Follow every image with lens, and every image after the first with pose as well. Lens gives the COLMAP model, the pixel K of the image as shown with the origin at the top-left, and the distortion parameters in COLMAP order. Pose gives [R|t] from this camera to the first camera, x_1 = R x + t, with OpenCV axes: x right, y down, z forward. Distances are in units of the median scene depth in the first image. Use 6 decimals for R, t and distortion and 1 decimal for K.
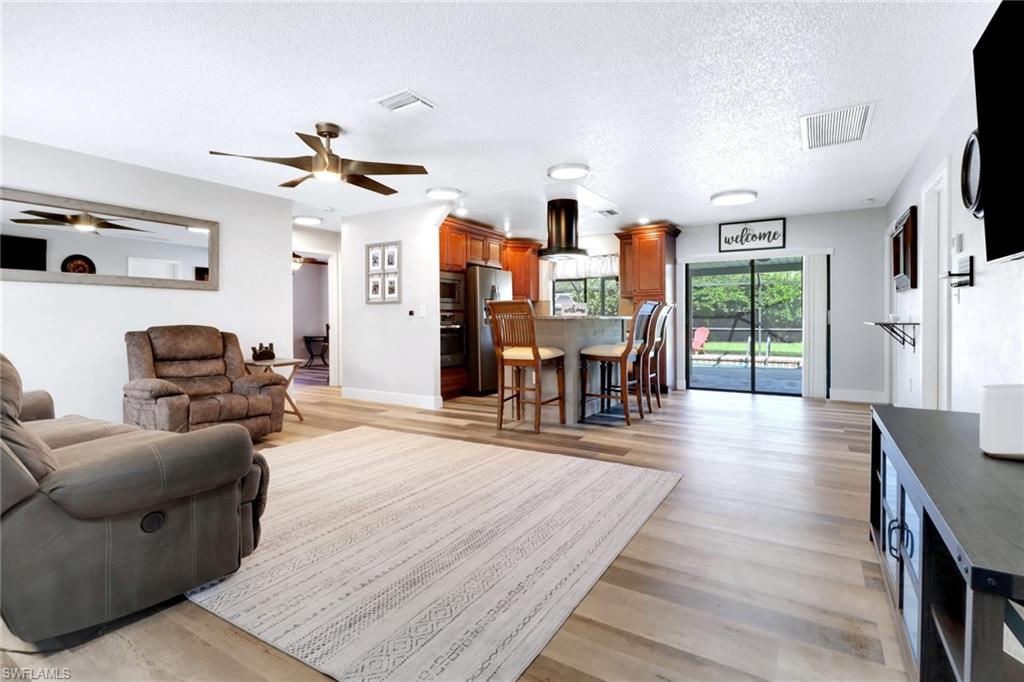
lens RADIAL K [[495.5, 0, 506.4], [0, 495.5, 320.4], [0, 0, 1]] dist [0.003750, 0.000116]
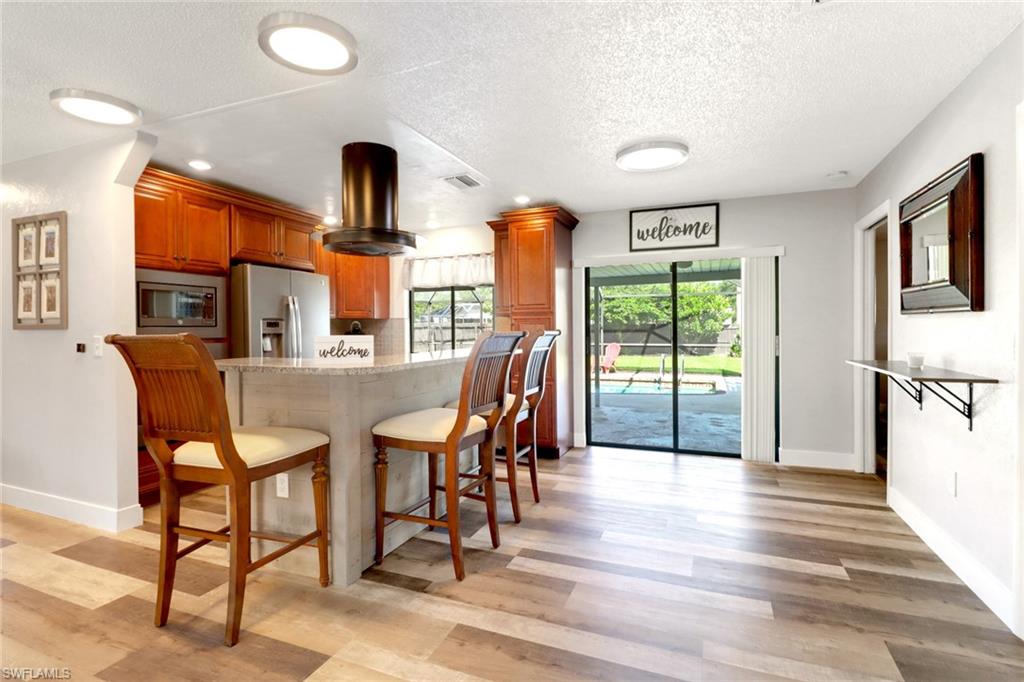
lens RADIAL K [[502.8, 0, 515.5], [0, 502.8, 331.3], [0, 0, 1]] dist [0.001837, 0.000140]
pose [[0.984023, -0.004683, 0.177977, 0.170137], [0.004295, 0.999987, 0.002562, -0.032507], [-0.177987, -0.001757, 0.984031, 0.392422]]
